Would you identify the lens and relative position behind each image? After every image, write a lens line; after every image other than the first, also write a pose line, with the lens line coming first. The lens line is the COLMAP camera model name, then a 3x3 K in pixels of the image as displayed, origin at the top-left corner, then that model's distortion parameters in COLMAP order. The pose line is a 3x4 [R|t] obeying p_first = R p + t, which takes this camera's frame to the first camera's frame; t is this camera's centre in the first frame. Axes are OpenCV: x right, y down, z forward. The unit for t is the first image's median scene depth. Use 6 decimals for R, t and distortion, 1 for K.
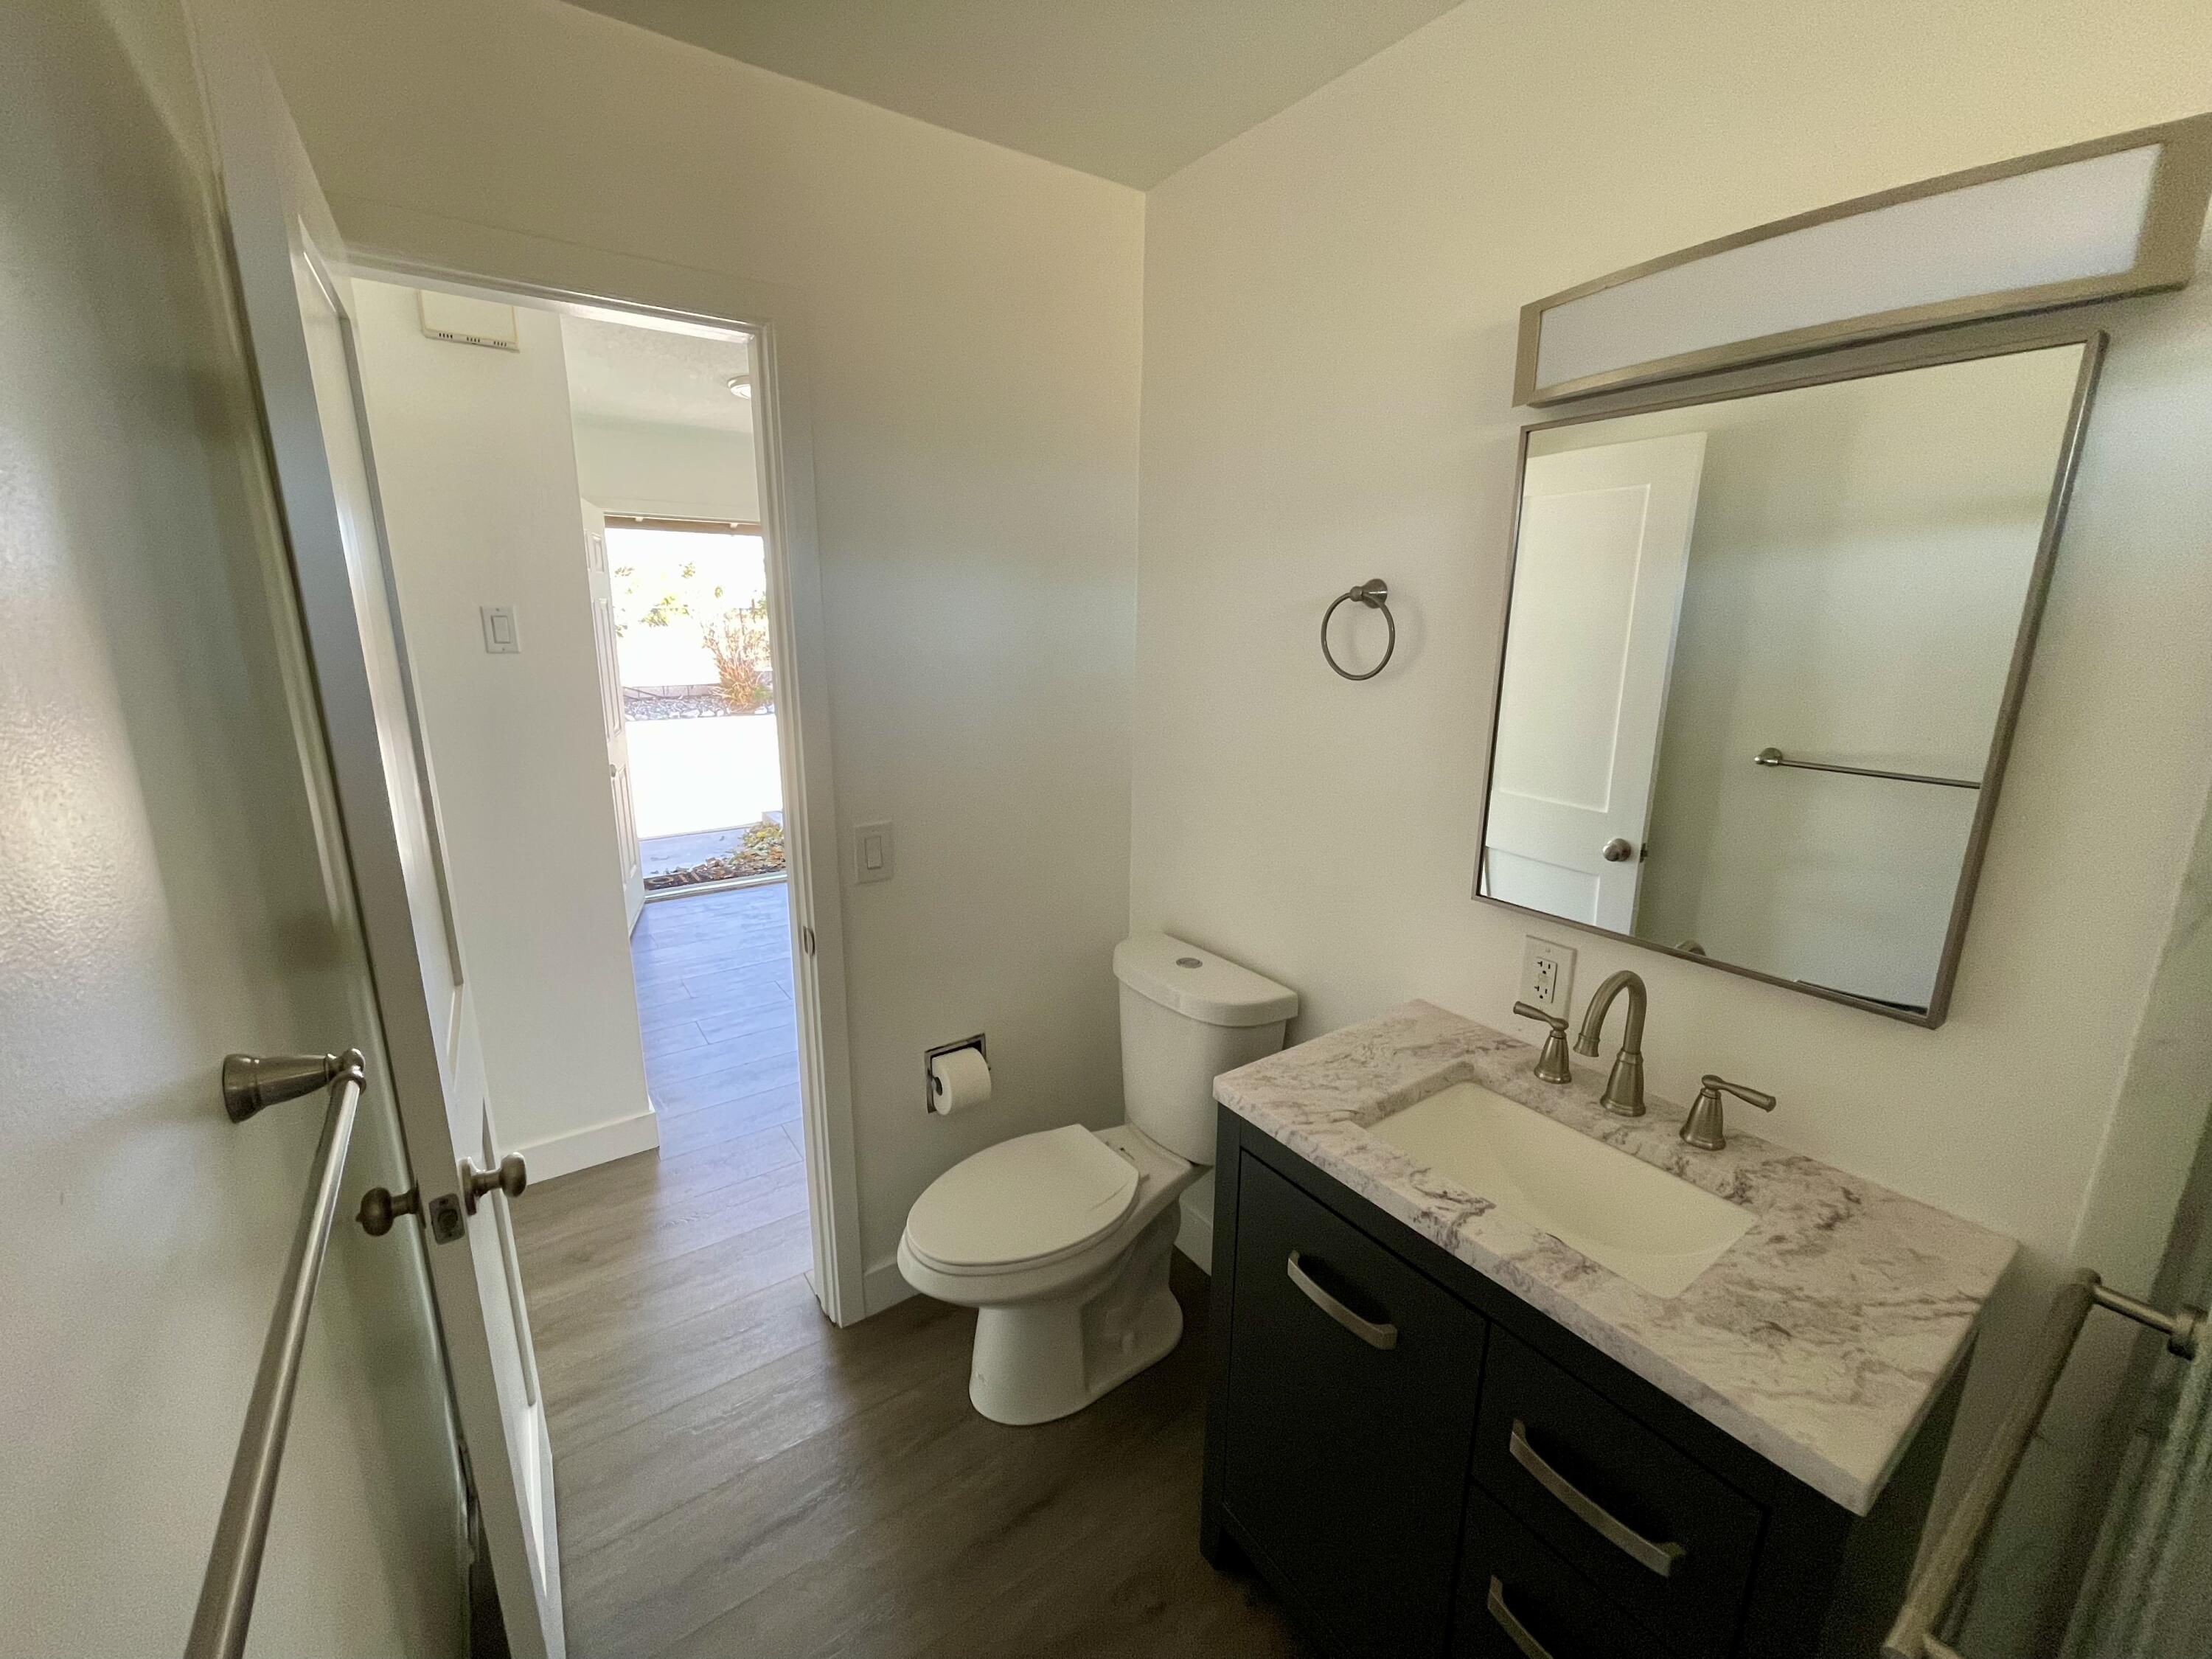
lens RADIAL K [[898.5, 0, 1111.2], [0, 898.5, 822.2], [0, 0, 1]] dist [0.000926, -0.000083]
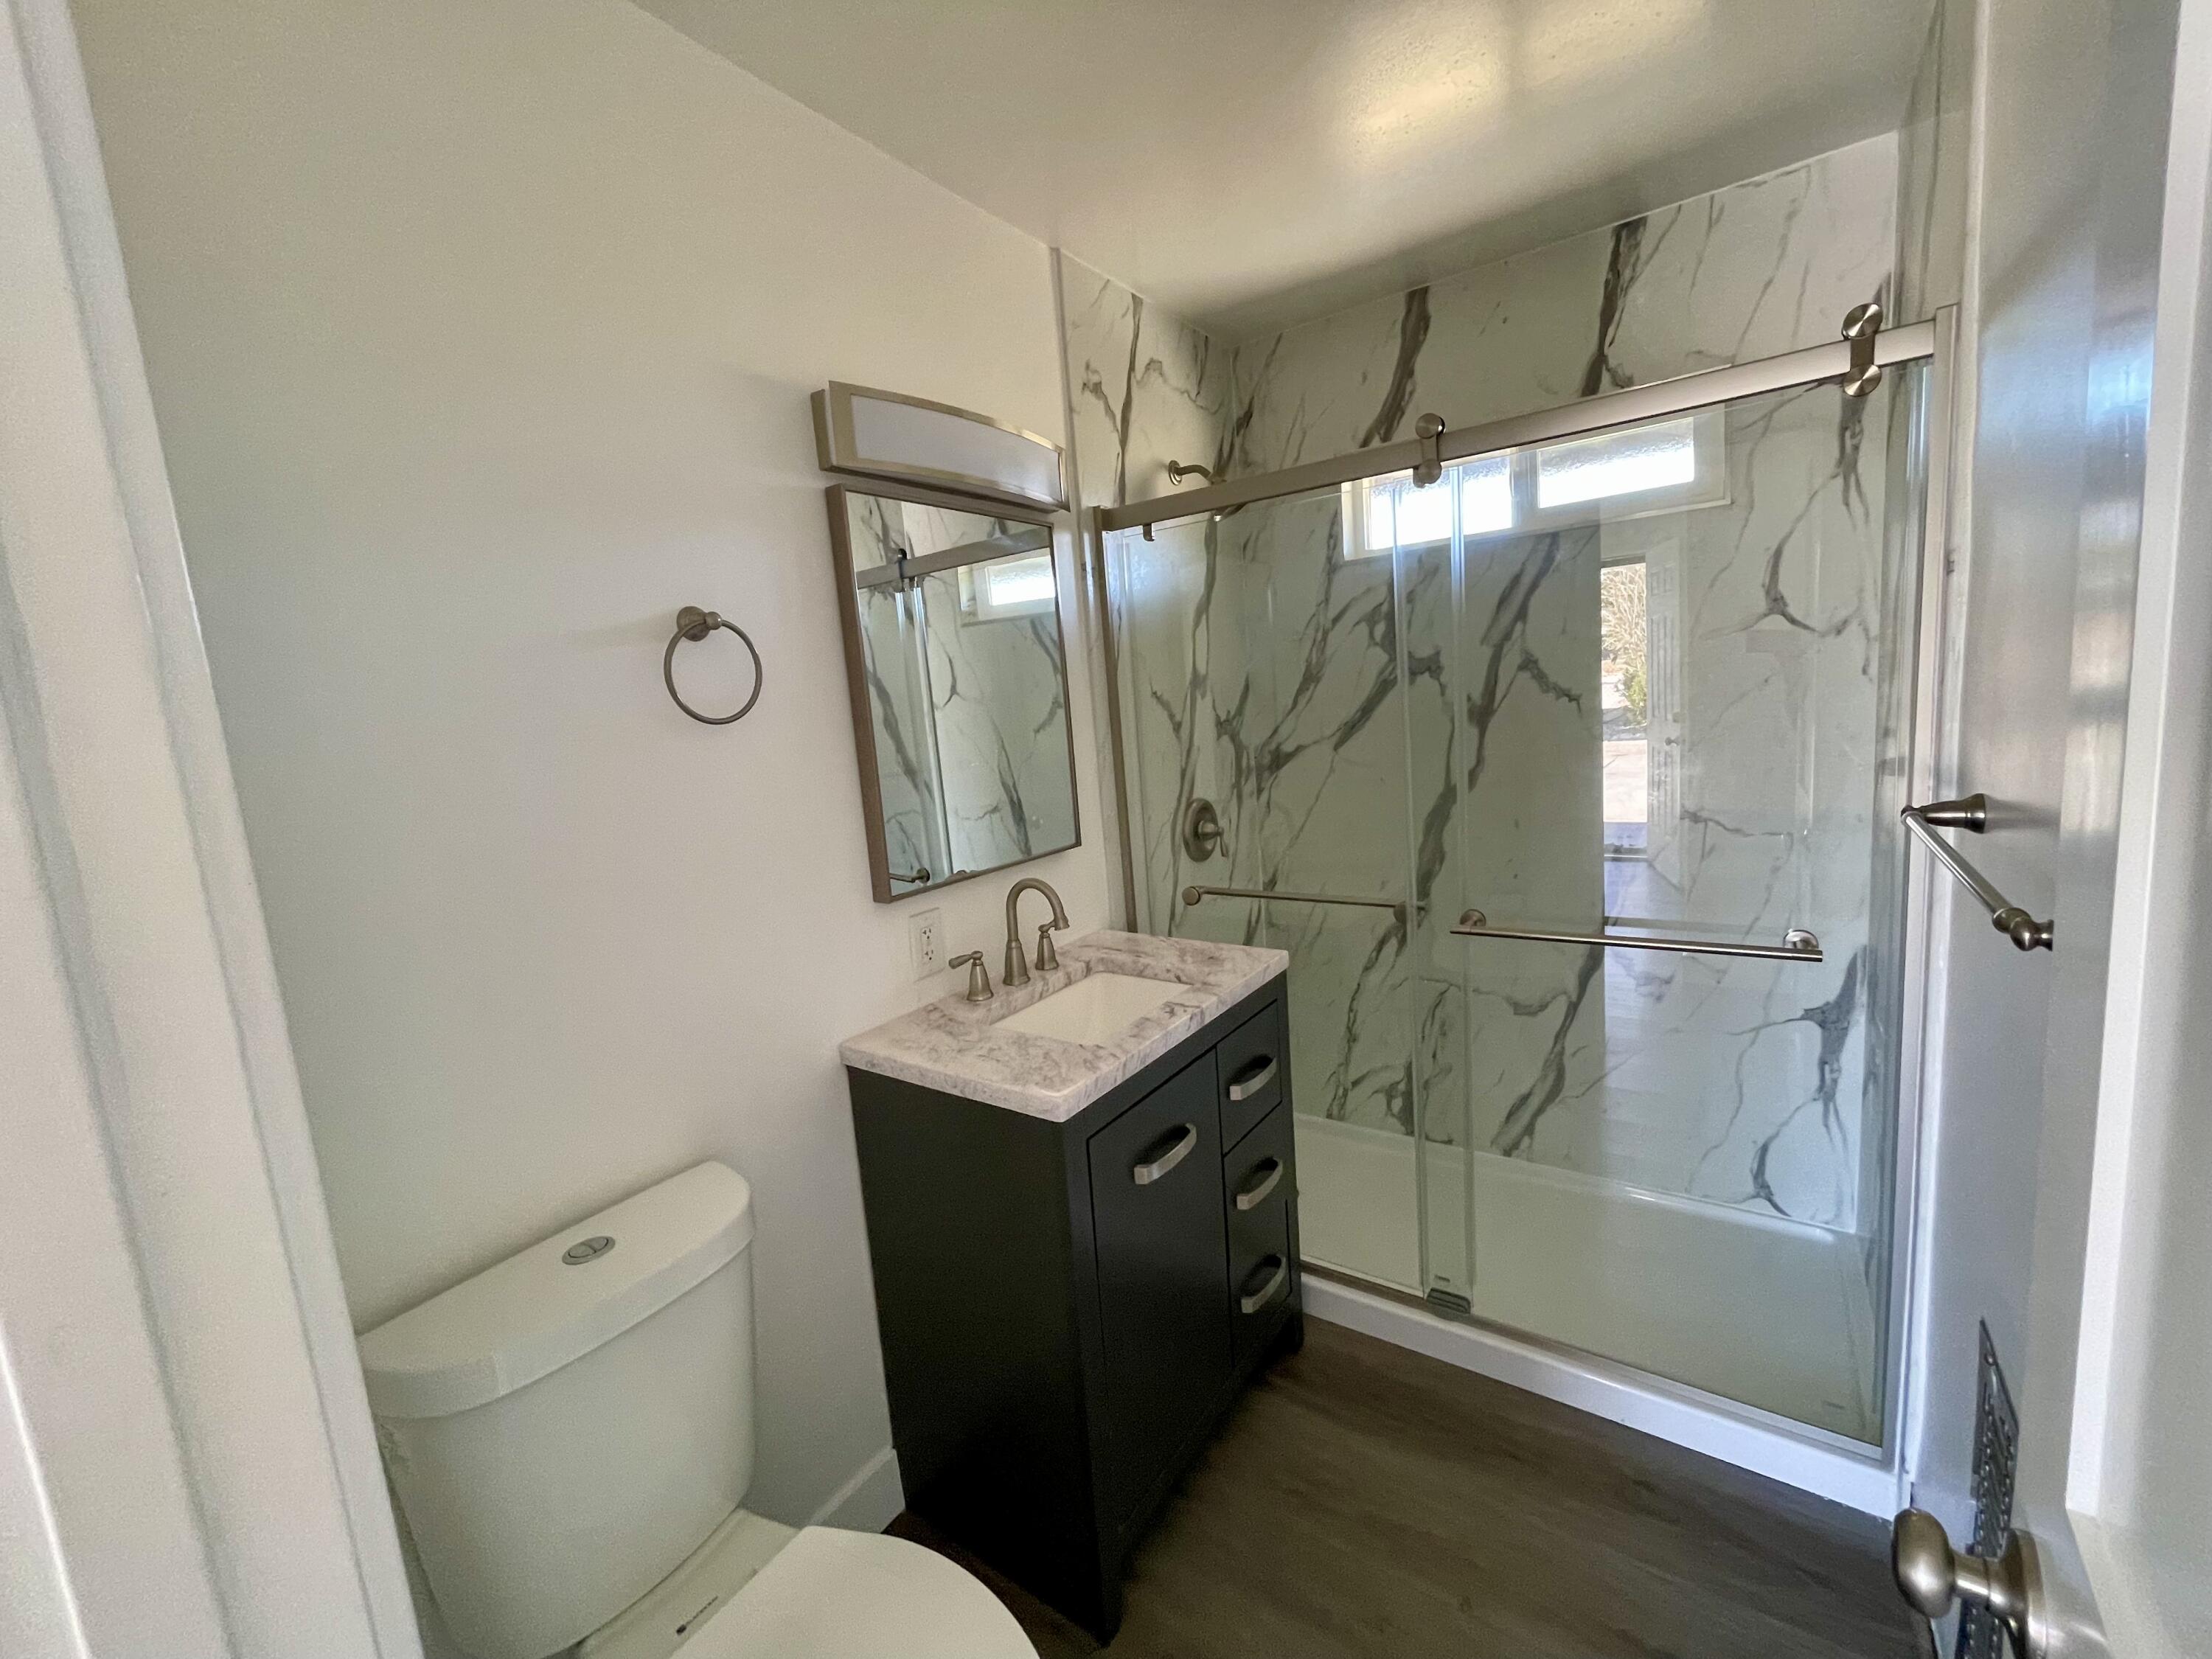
lens RADIAL K [[890.7, 0, 1098.5], [0, 890.7, 827.5], [0, 0, 1]] dist [-0.000563, -0.000159]
pose [[-0.322418, -0.116007, 0.939462, -0.798801], [0.292094, 0.931838, 0.215310, -0.185377], [-0.900404, 0.343831, -0.266556, 1.199586]]
